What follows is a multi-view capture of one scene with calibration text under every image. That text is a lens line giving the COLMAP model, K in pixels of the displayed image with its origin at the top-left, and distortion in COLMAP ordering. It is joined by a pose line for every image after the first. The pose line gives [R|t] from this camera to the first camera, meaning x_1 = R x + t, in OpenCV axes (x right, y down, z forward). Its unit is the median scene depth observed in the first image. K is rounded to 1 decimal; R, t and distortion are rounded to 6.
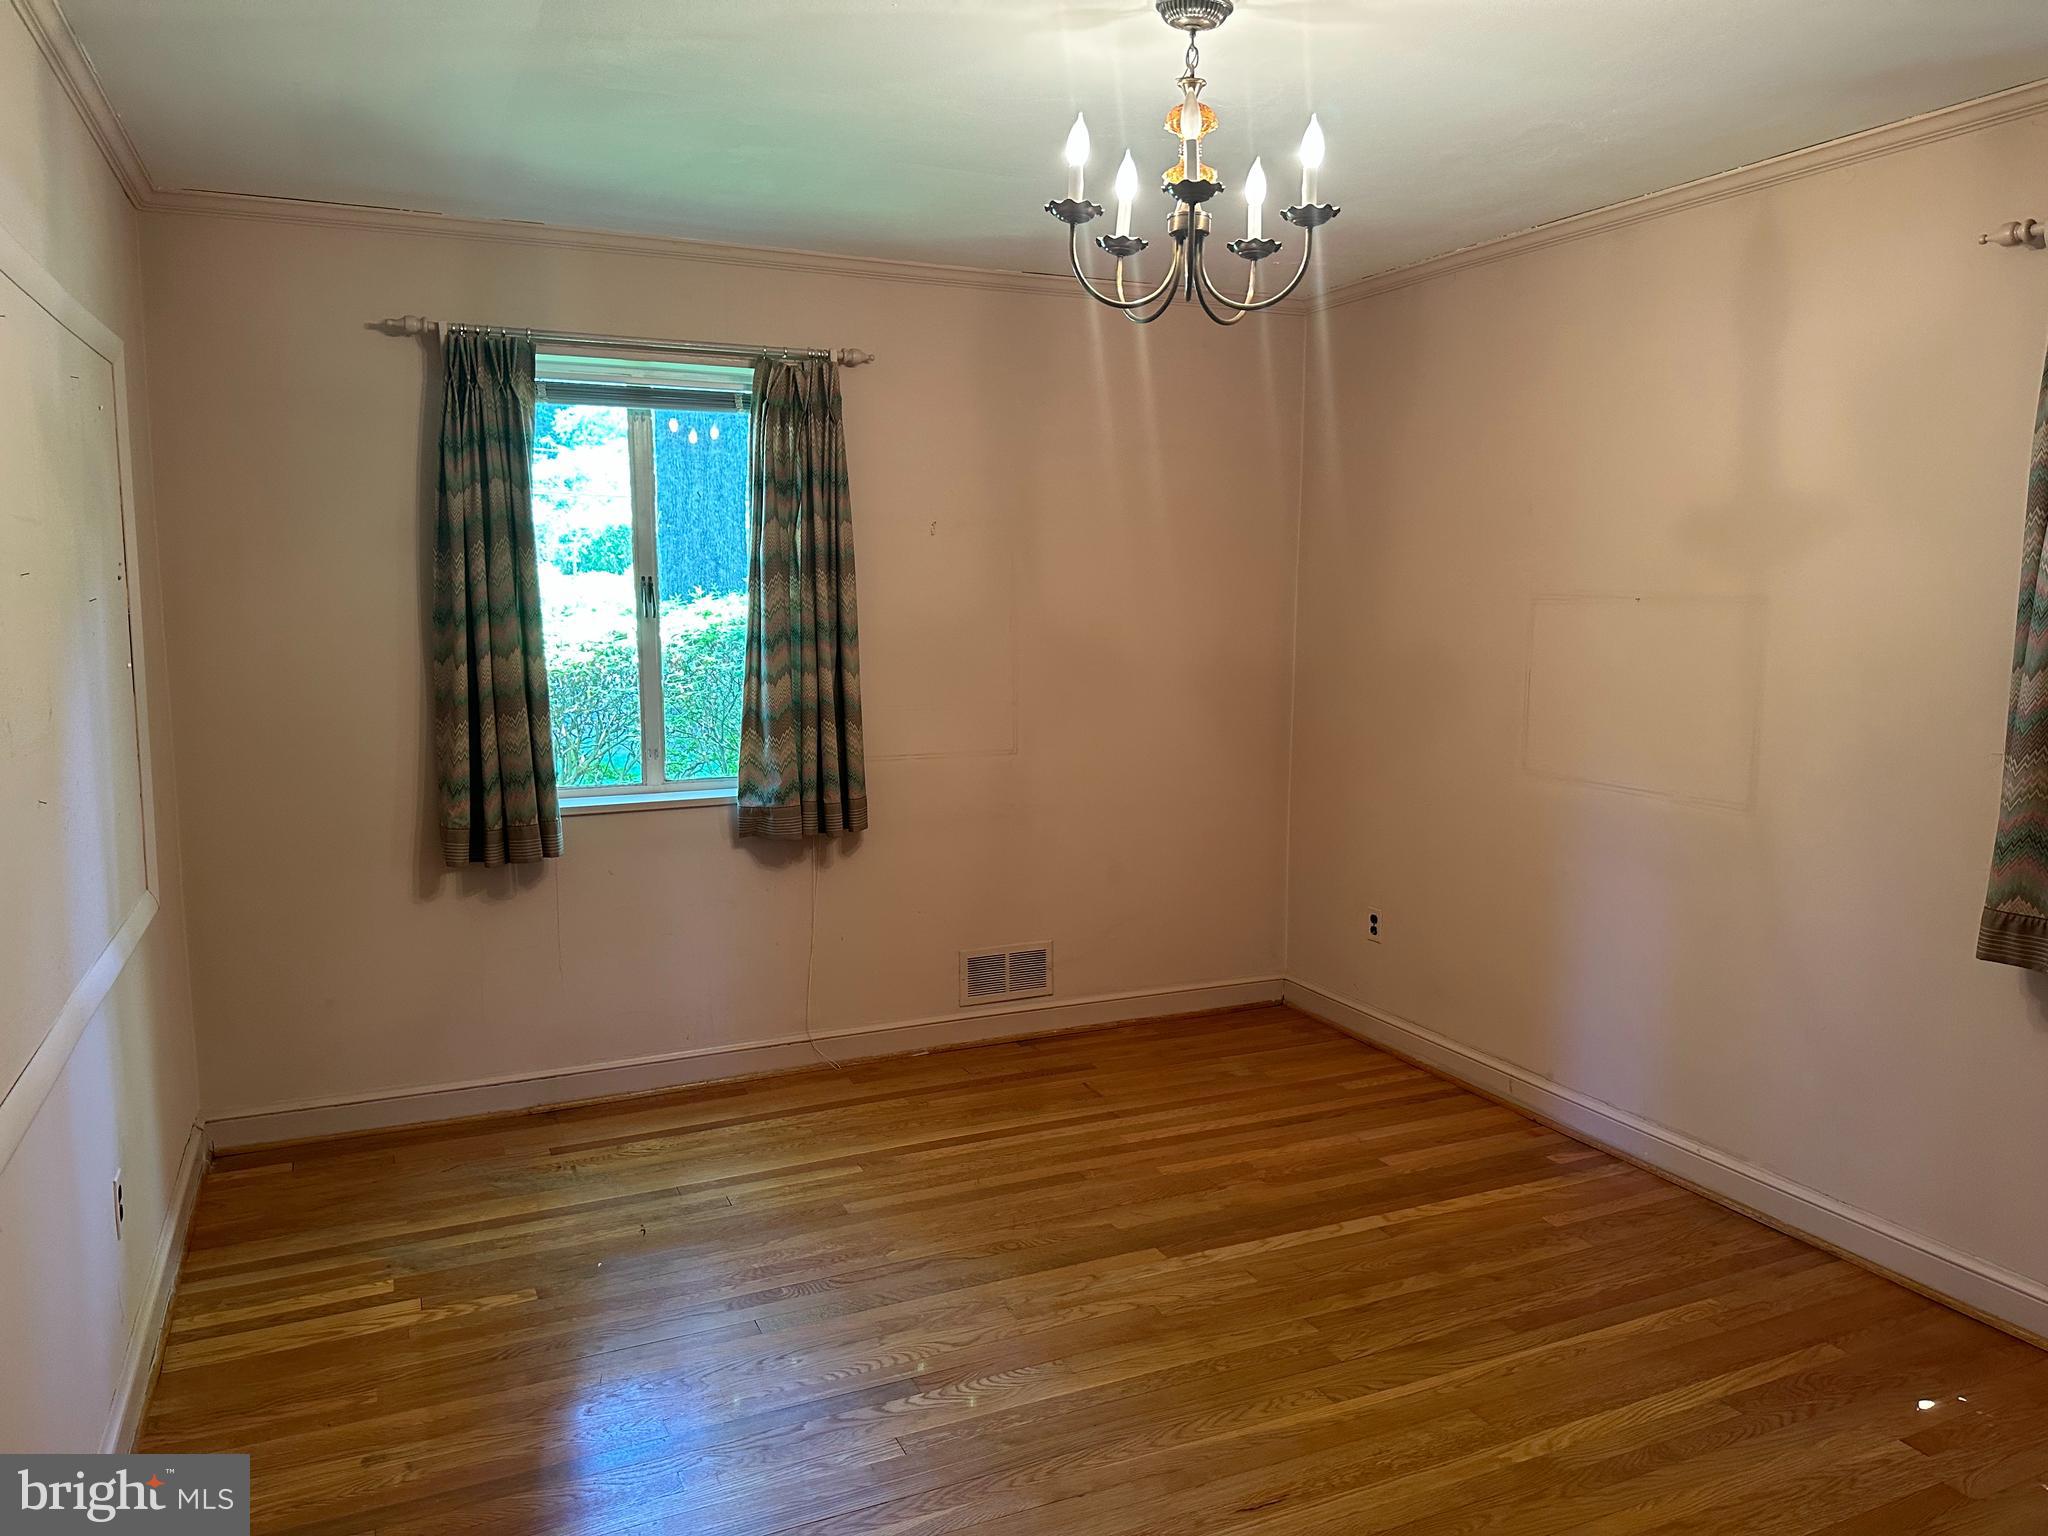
lens RADIAL K [[1453.5, 0, 1023.8], [0, 1453.5, 750.5], [0, 0, 1]] dist [0.067742, -0.064022]
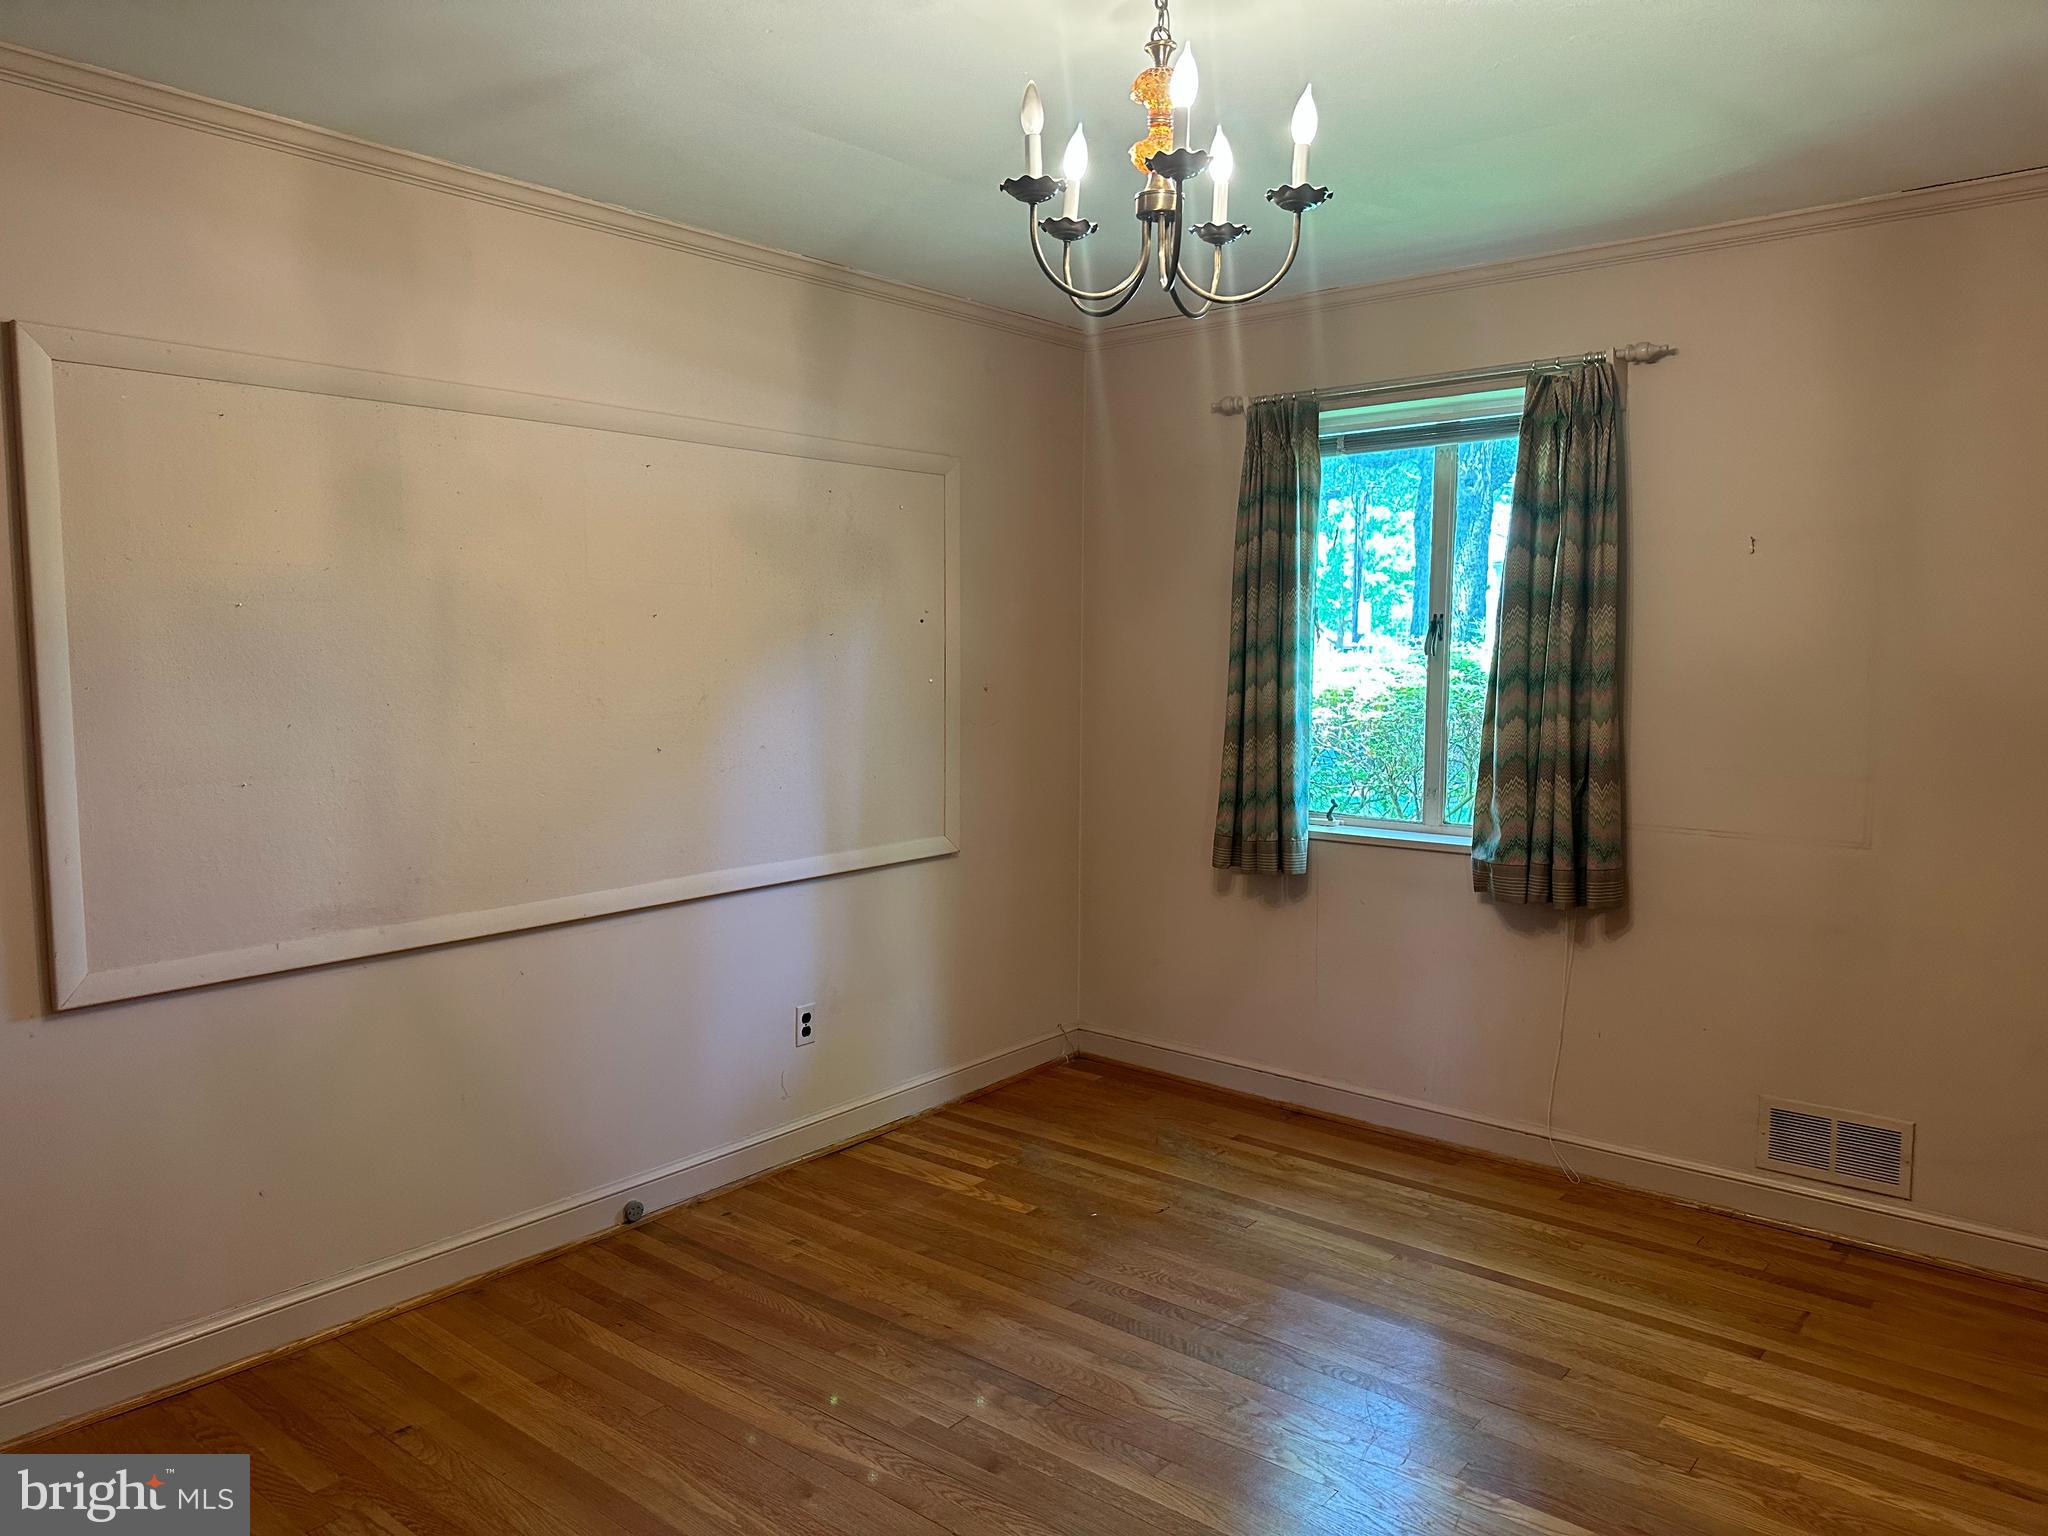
lens RADIAL K [[1453.5, 0, 1023.1], [0, 1453.5, 750.5], [0, 0, 1]] dist [0.067742, -0.064022]
pose [[0.428475, 0.071521, -0.900719, 0.540261], [-0.101894, 0.994328, 0.030482, -0.030111], [0.897790, 0.078717, 0.433332, 0.338608]]
